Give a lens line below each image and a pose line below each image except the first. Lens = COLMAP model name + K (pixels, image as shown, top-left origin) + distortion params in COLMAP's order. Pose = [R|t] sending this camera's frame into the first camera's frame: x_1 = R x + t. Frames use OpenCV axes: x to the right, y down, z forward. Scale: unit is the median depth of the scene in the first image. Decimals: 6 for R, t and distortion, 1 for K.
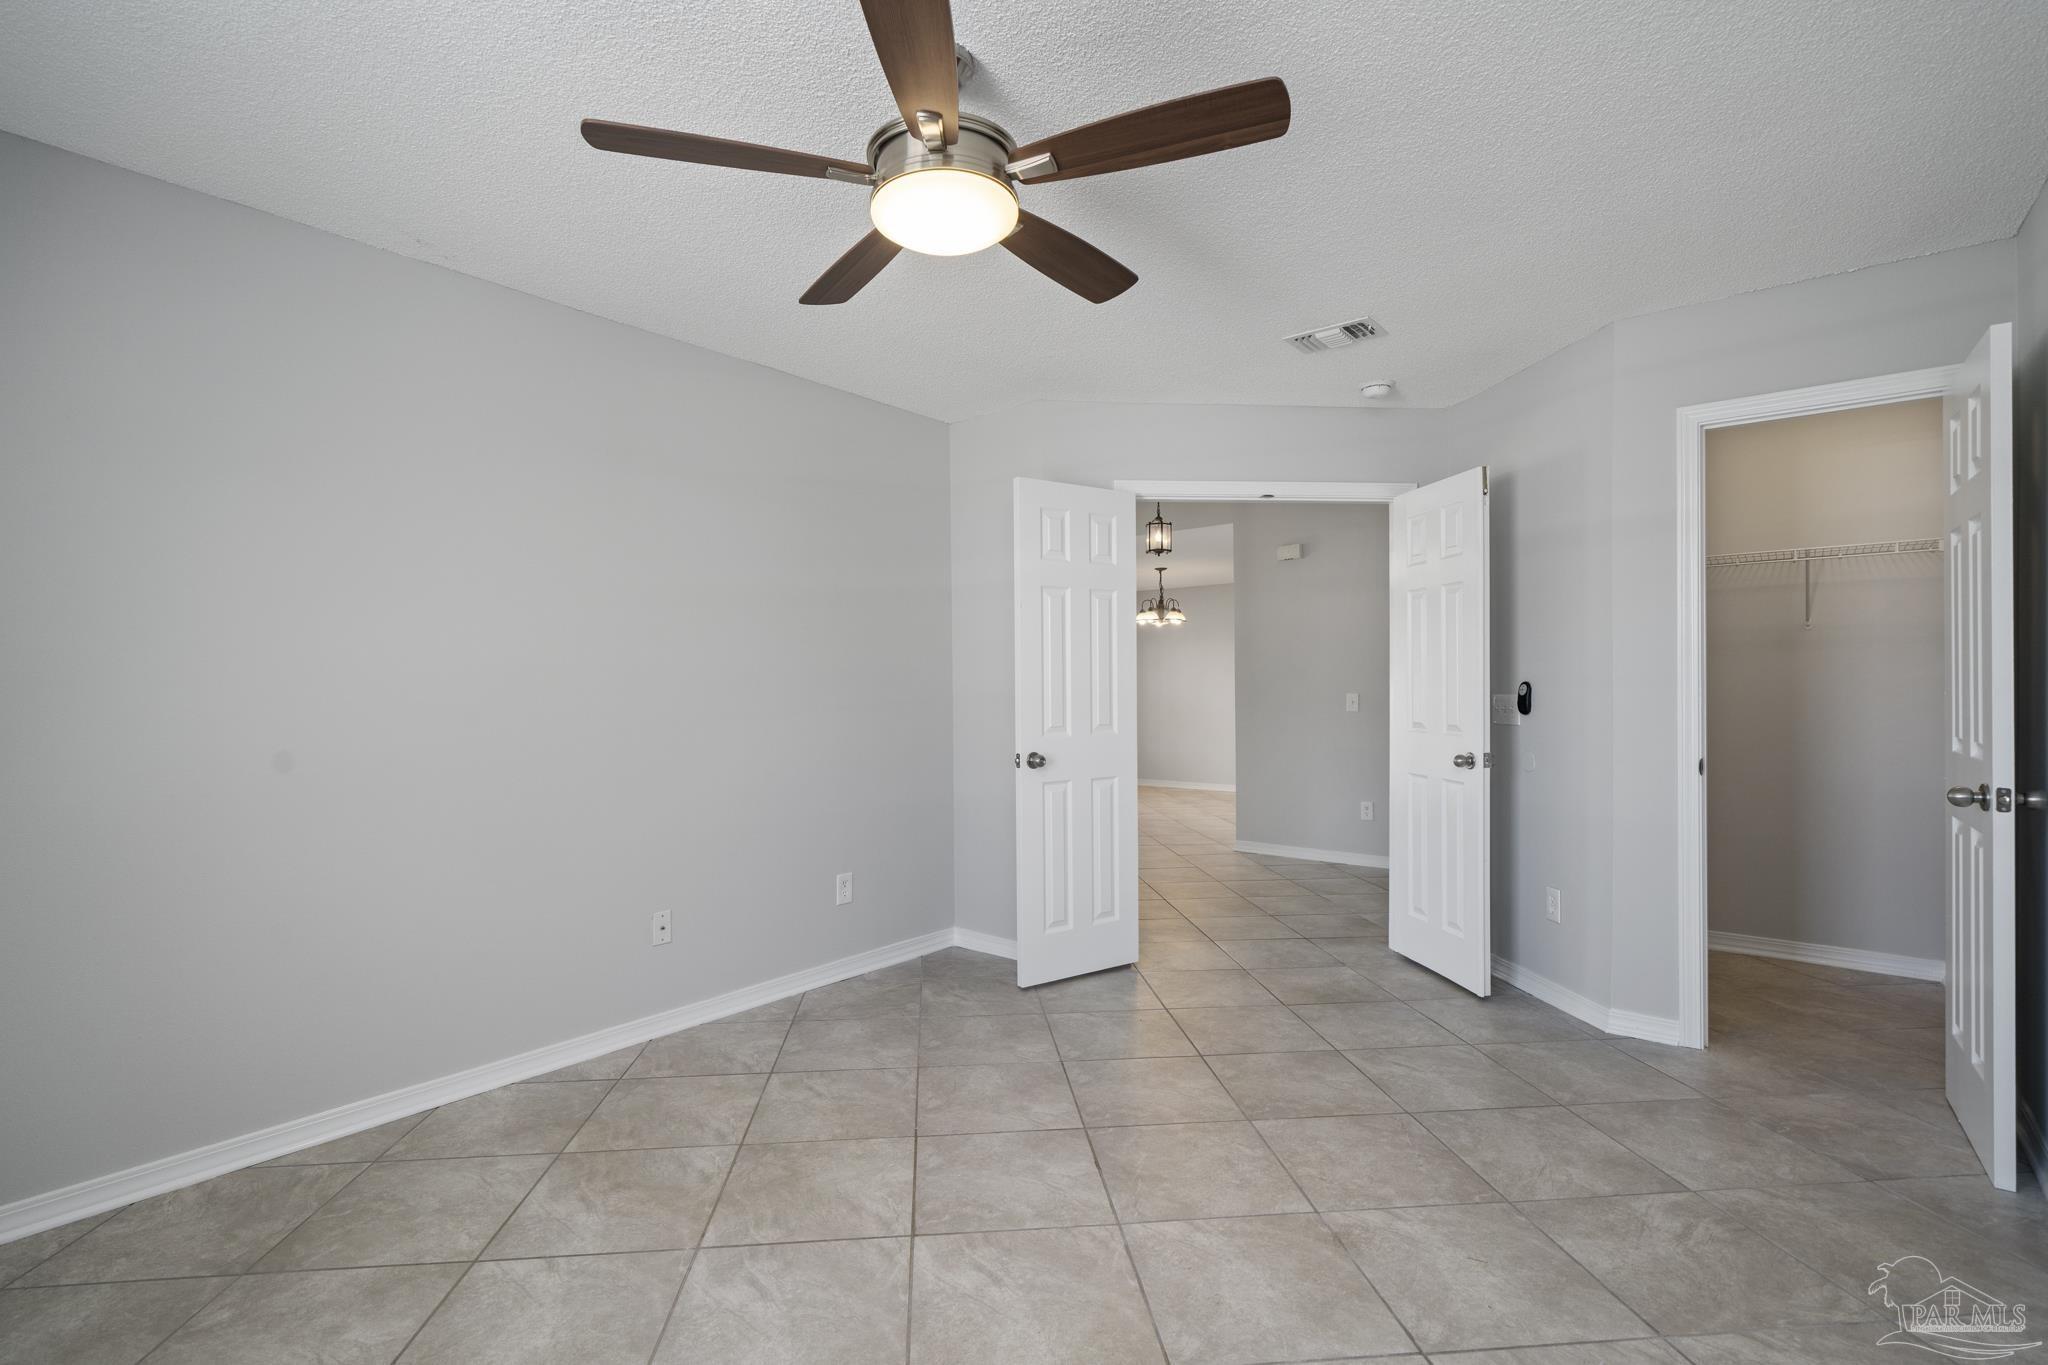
lens RADIAL K [[935.2, 0, 1020.6], [0, 935.2, 685.7], [0, 0, 1]] dist [-0.001508, 0.001358]
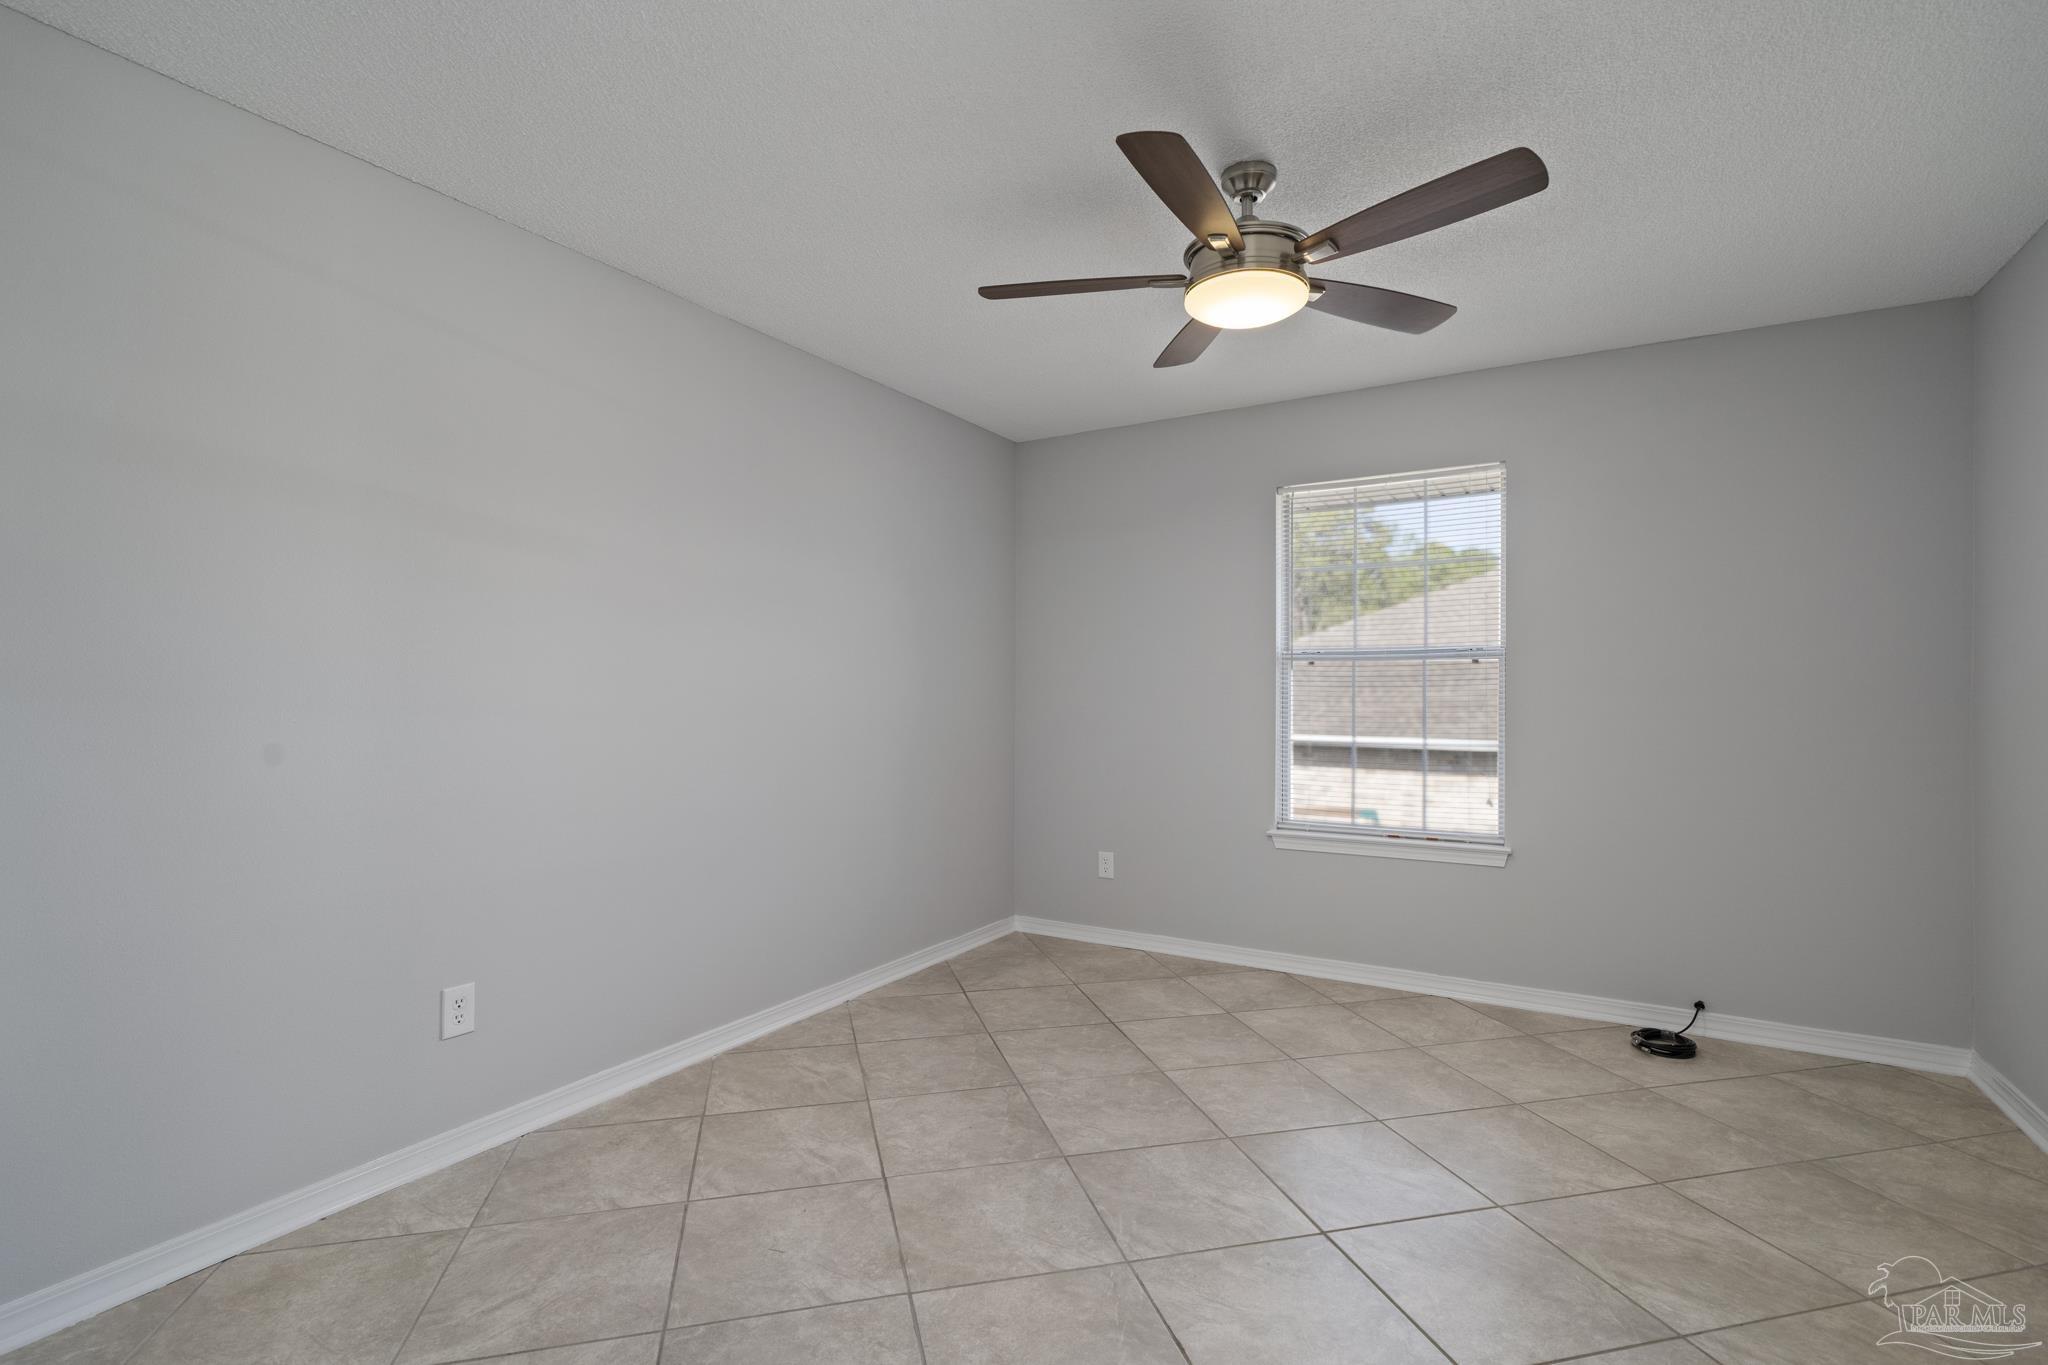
lens RADIAL K [[935.2, 0, 1024.1], [0, 935.2, 686.6], [0, 0, 1]] dist [-0.001508, 0.001358]
pose [[-0.987764, 0.003430, -0.155919, 0.359198], [0.005187, 0.999928, -0.010863, 0.008736], [0.155870, -0.011539, -0.987710, 1.956483]]
